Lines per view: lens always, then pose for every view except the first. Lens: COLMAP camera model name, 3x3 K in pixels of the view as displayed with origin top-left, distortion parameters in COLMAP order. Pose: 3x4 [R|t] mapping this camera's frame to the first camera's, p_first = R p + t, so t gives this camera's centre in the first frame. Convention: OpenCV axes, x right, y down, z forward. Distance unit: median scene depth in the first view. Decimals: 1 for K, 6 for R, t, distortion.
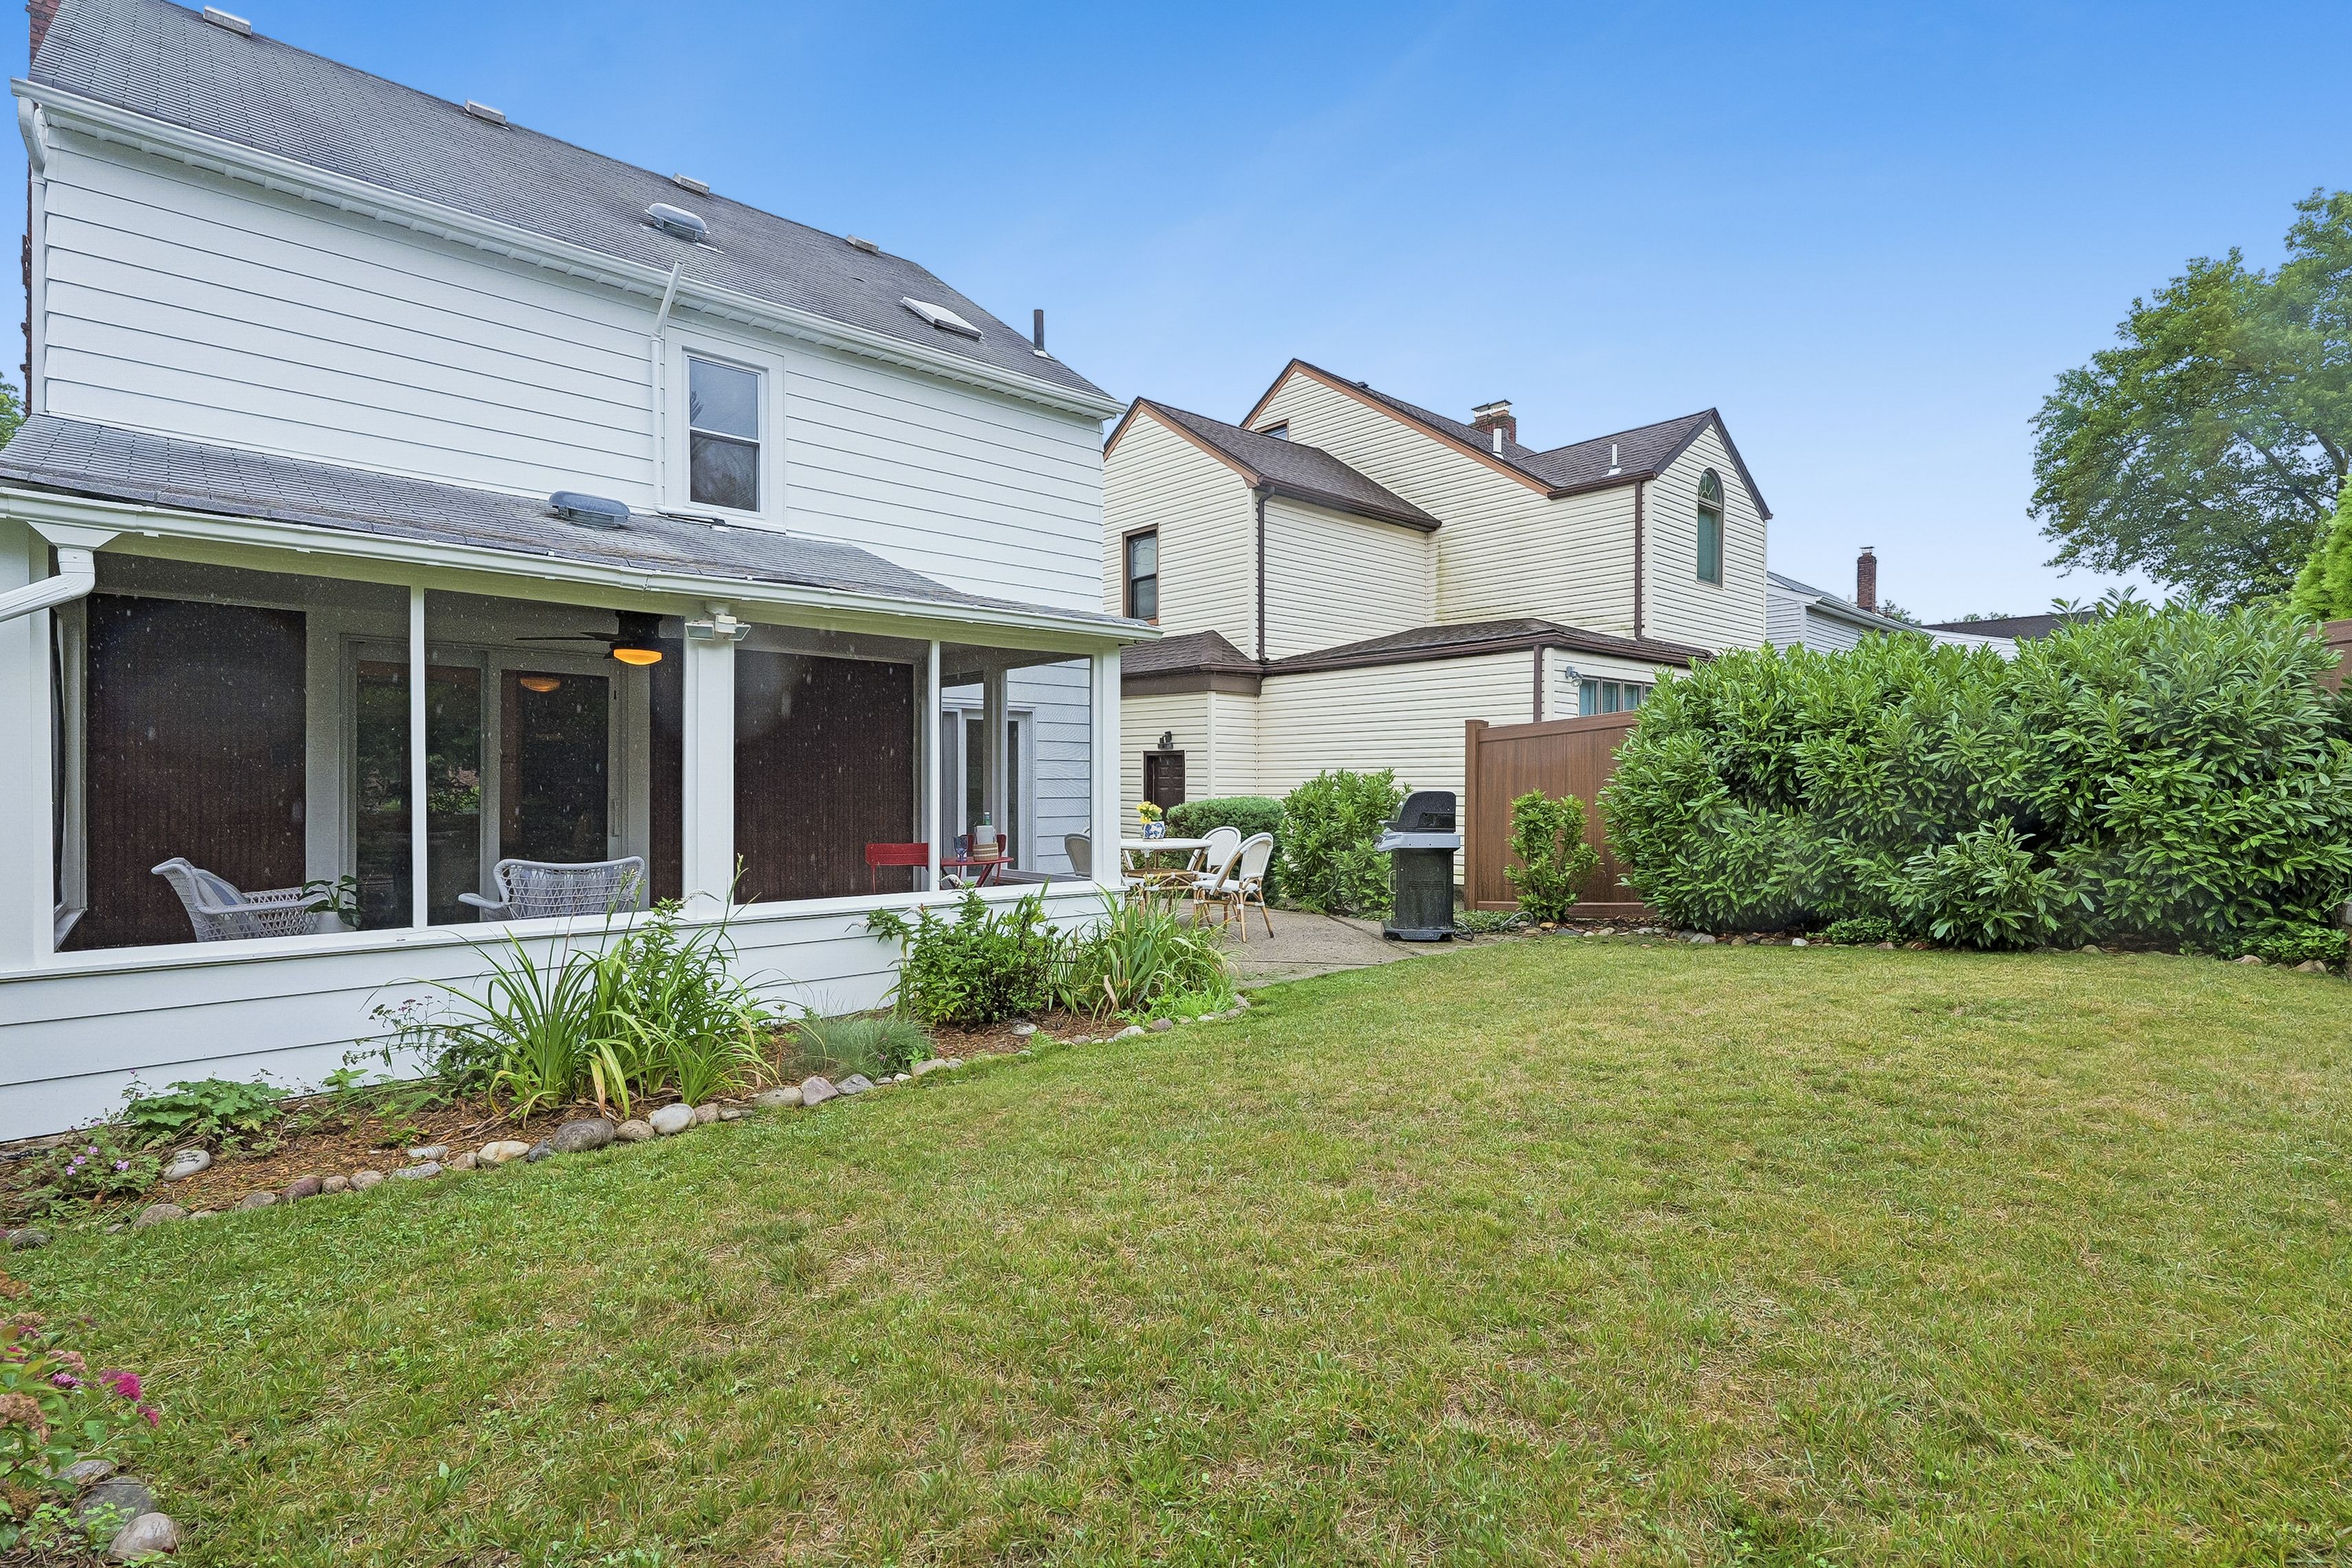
lens RADIAL K [[1086.6, 0, 1176.0], [0, 1086.6, 784.0], [0, 0, 1]] dist [-0.029703, -0.000352]
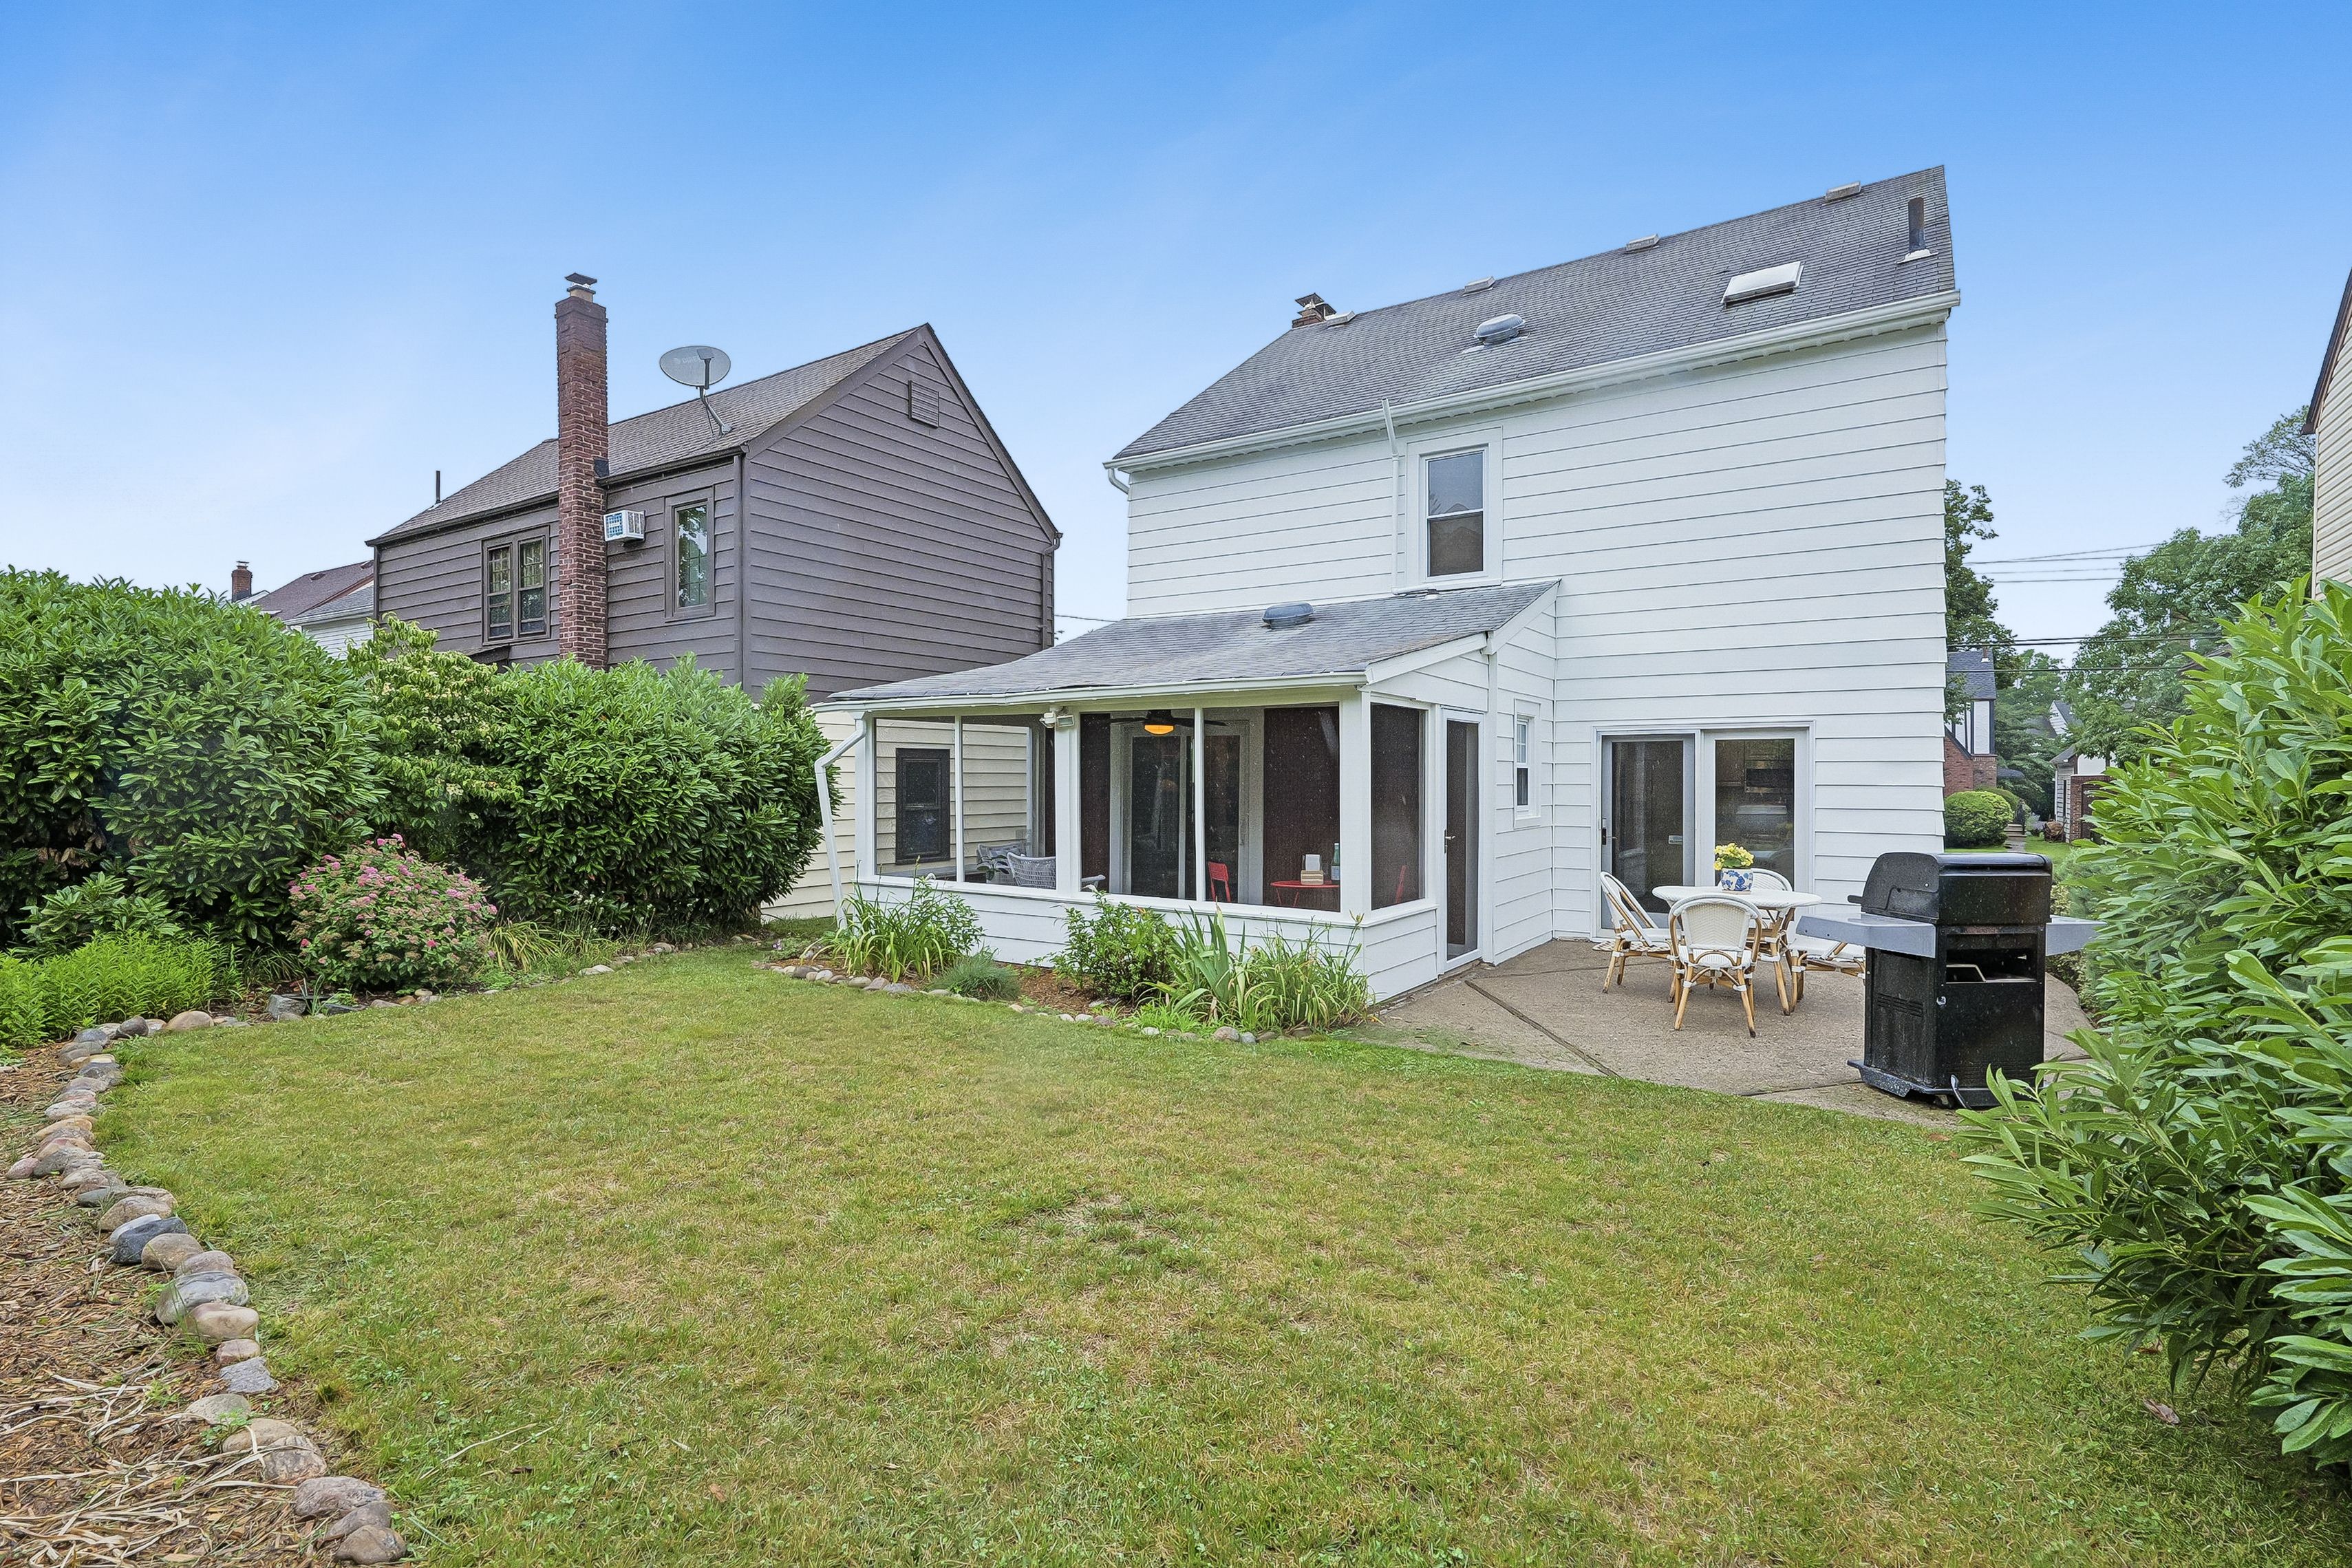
lens RADIAL K [[1086.6, 0, 1176.0], [0, 1086.6, 784.0], [0, 0, 1]] dist [-0.029703, -0.000352]
pose [[0.237412, -0.011067, -0.971346, 0.706290], [-0.013168, 0.999807, -0.014609, -0.012909], [0.971320, 0.016259, 0.237221, 0.476622]]
